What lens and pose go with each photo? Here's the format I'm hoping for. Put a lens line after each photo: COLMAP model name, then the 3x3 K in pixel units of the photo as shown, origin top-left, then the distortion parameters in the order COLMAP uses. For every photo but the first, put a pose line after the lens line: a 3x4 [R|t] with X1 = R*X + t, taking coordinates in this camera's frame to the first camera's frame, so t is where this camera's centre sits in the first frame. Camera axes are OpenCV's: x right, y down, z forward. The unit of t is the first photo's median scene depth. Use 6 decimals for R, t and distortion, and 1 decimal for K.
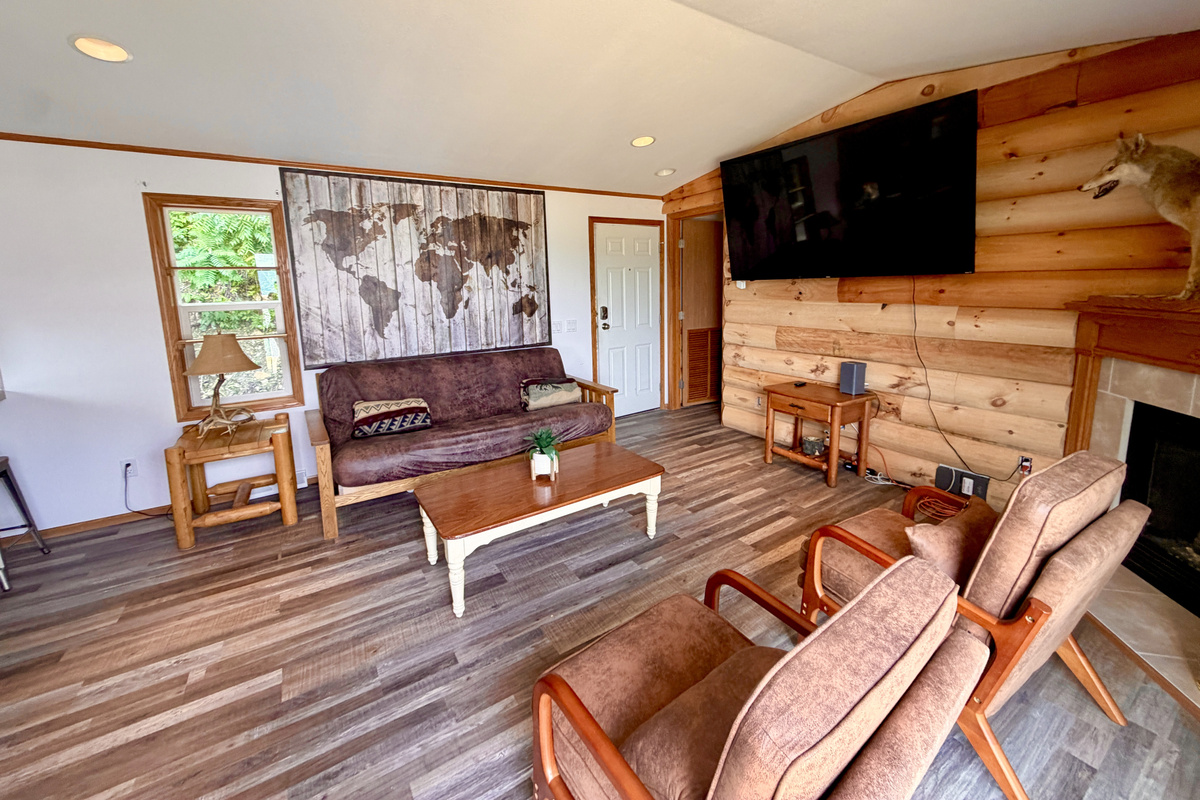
lens RADIAL K [[477.1, 0, 595.7], [0, 477.1, 351.6], [0, 0, 1]] dist [0.001597, -0.000560]
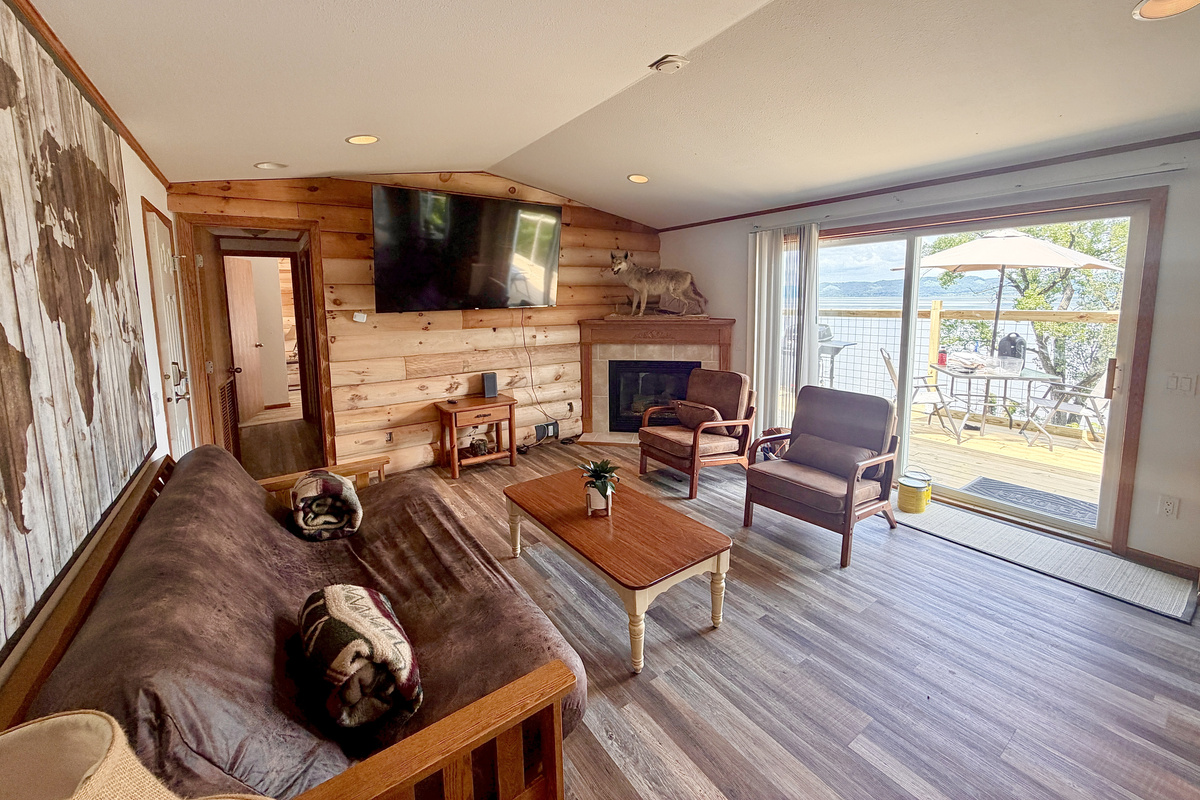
lens RADIAL K [[477.1, 0, 597.2], [0, 477.1, 350.4], [0, 0, 1]] dist [0.001597, -0.000560]
pose [[-0.041911, -0.085222, 0.995480, -0.729291], [0.160512, 0.982839, 0.090898, -0.103240], [-0.986144, 0.163596, -0.027513, 0.684285]]
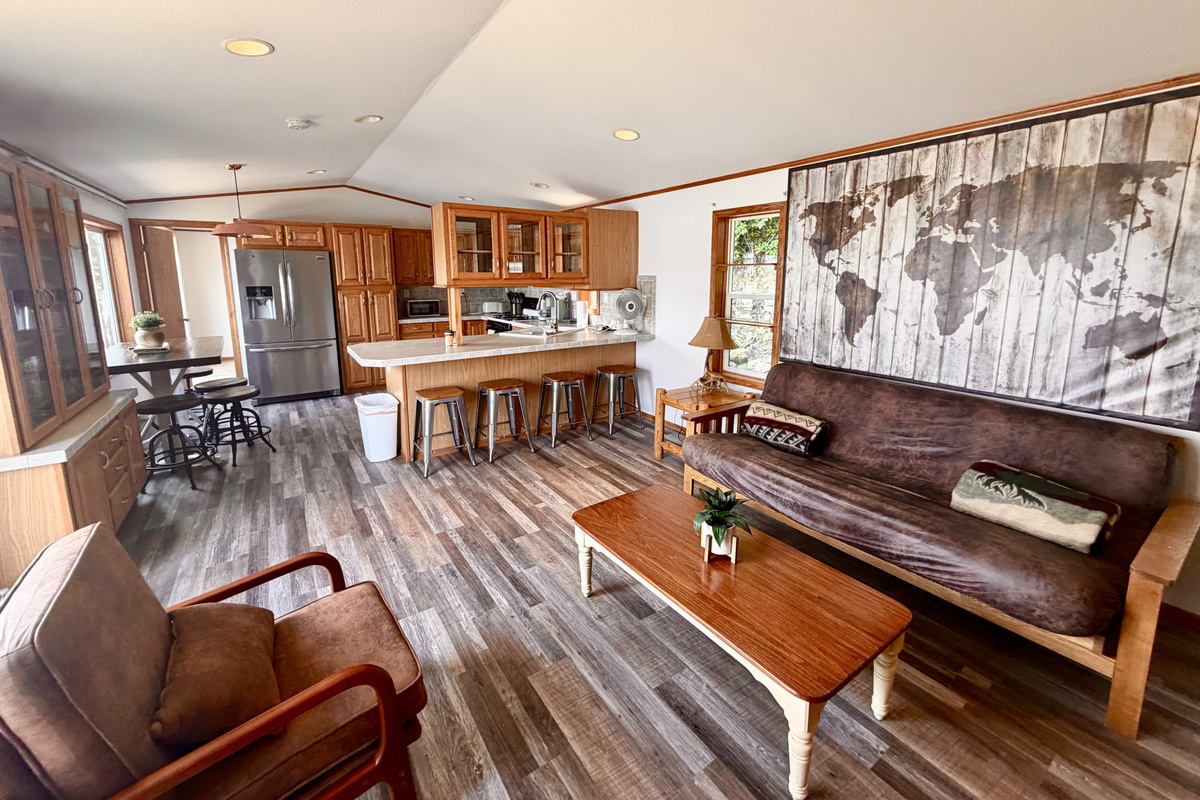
lens RADIAL K [[477.1, 0, 594.8], [0, 477.1, 351.6], [0, 0, 1]] dist [0.001597, -0.000560]
pose [[0.026909, 0.183332, -0.982683, 0.390706], [-0.143666, 0.973543, 0.177693, -0.104315], [0.989260, 0.136396, 0.052535, 0.509844]]
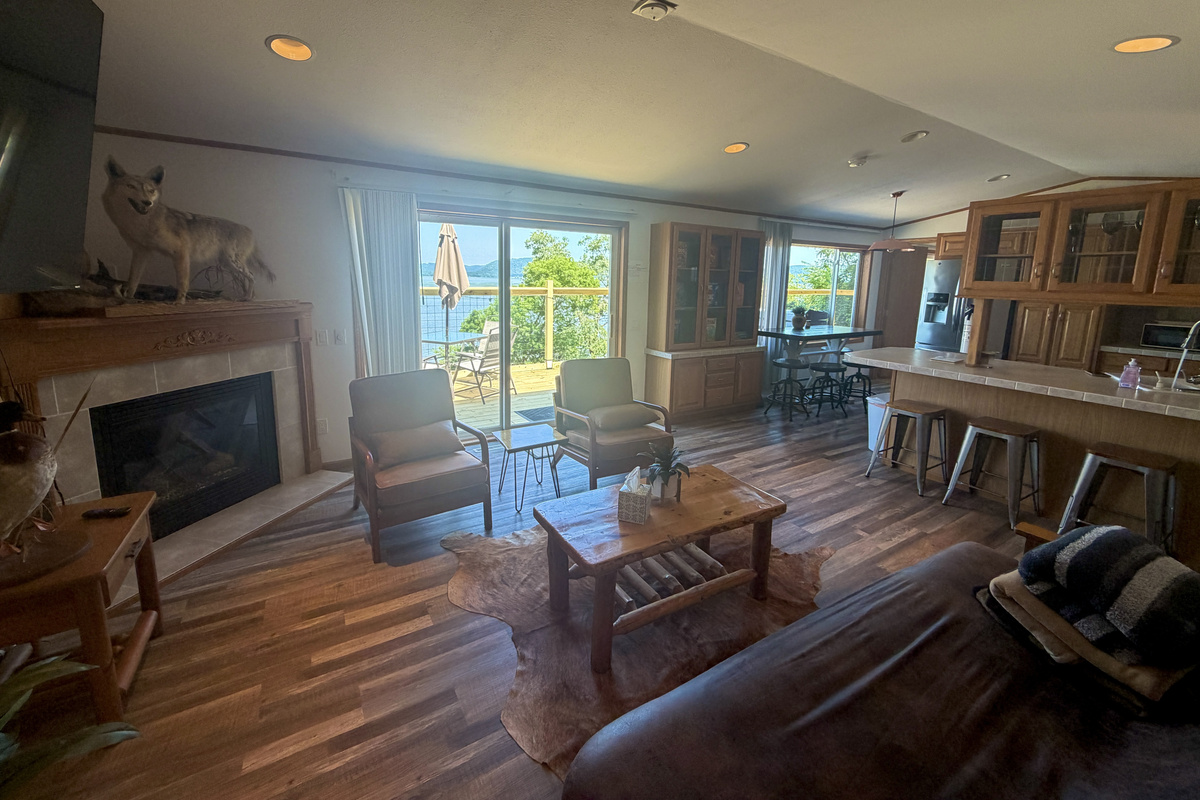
lens RADIAL K [[477.1, 0, 594.4], [0, 477.1, 351.3], [0, 0, 1]] dist [0.001597, -0.000560]
pose [[-0.999733, -0.000100, 0.023092, 0.012930], [0.006775, 0.954712, 0.297455, -0.192466], [-0.022076, 0.297532, -0.954457, 1.175725]]
